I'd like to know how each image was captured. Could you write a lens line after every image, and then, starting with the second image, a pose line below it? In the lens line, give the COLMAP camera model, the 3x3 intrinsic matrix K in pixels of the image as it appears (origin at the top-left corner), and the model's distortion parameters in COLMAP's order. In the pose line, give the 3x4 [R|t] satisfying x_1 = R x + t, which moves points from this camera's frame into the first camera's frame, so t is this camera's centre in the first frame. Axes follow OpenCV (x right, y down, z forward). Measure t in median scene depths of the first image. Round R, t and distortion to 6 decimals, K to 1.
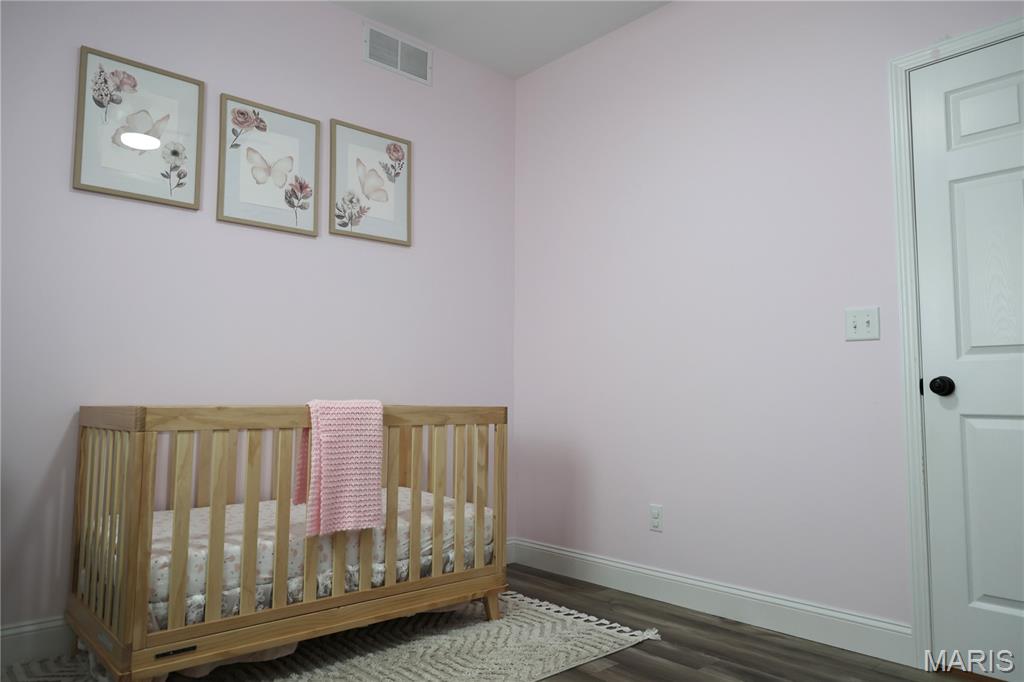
lens RADIAL K [[695.2, 0, 512.0], [0, 695.2, 341.0], [0, 0, 1]] dist [0.000299, -0.002232]
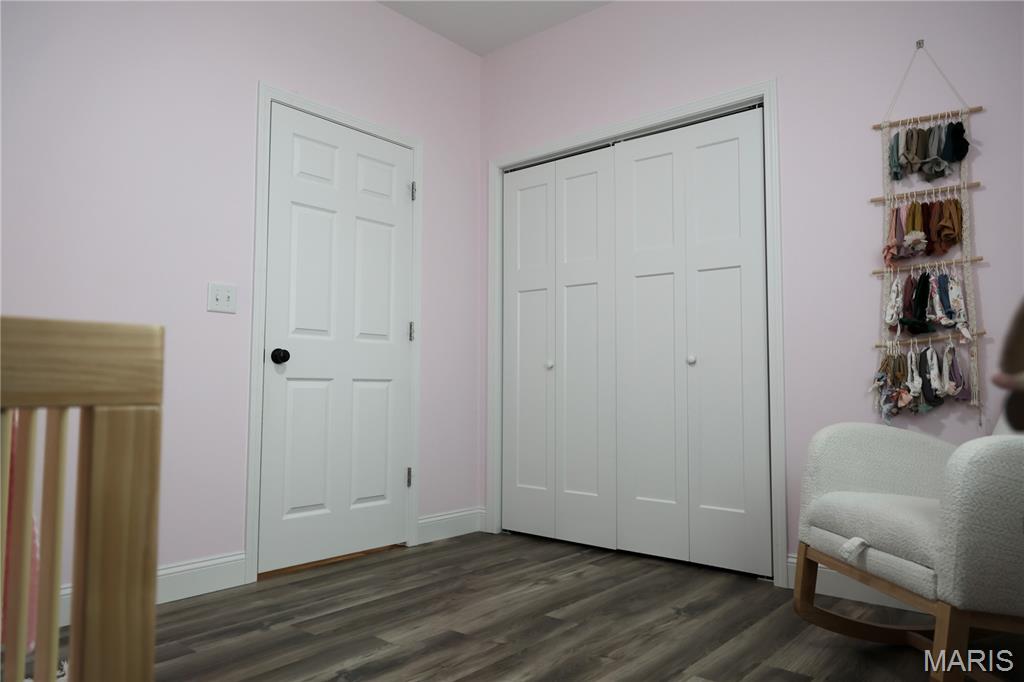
lens RADIAL K [[695.2, 0, 512.0], [0, 695.2, 341.0], [0, 0, 1]] dist [0.000299, -0.002232]
pose [[-0.130992, 0.055763, 0.989814, -0.616410], [-0.088940, 0.993730, -0.067754, 0.073589], [-0.987386, -0.096909, -0.125211, 0.627975]]
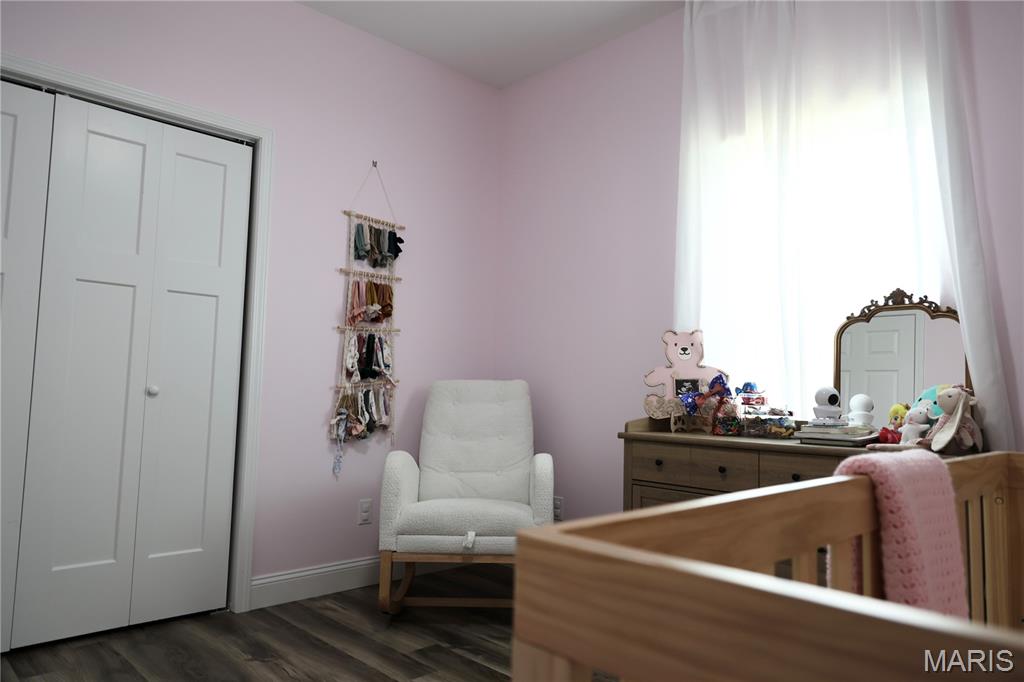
lens RADIAL K [[695.2, 0, 512.0], [0, 695.2, 341.0], [0, 0, 1]] dist [0.000299, -0.002232]
pose [[-0.999019, -0.030759, -0.031852, 0.005275], [-0.025291, 0.986839, -0.159715, 0.077384], [0.036345, -0.158753, -0.986649, 1.219856]]
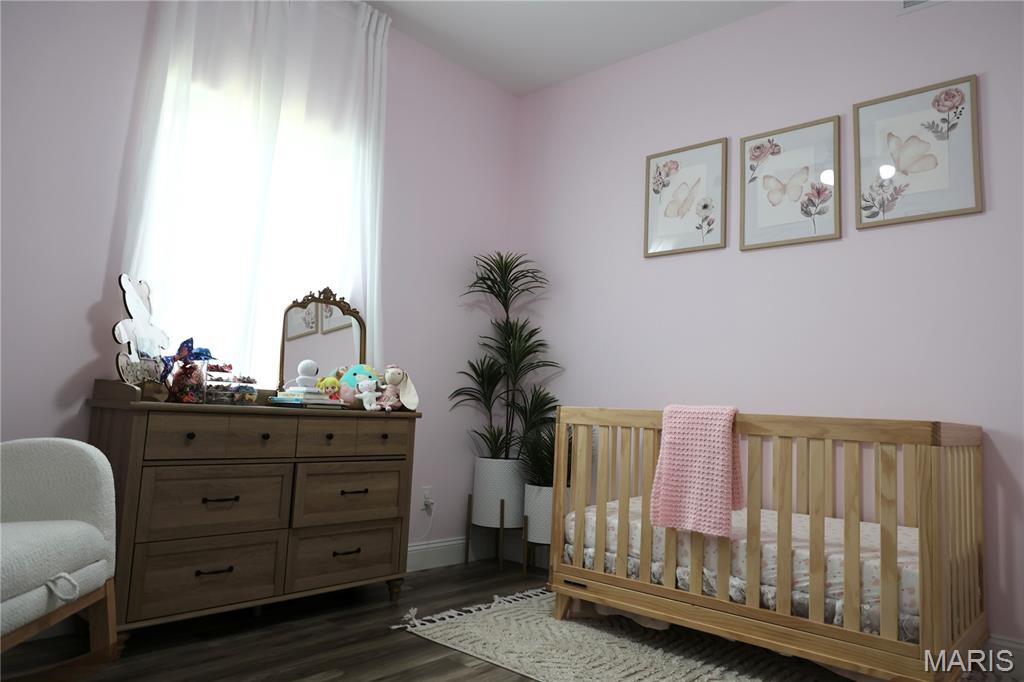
lens RADIAL K [[695.2, 0, 512.0], [0, 695.2, 341.0], [0, 0, 1]] dist [0.000299, -0.002232]
pose [[0.106856, -0.099762, -0.989257, 0.660496], [0.039682, 0.994589, -0.096013, 0.066753], [0.993482, -0.028996, 0.110236, 0.525459]]
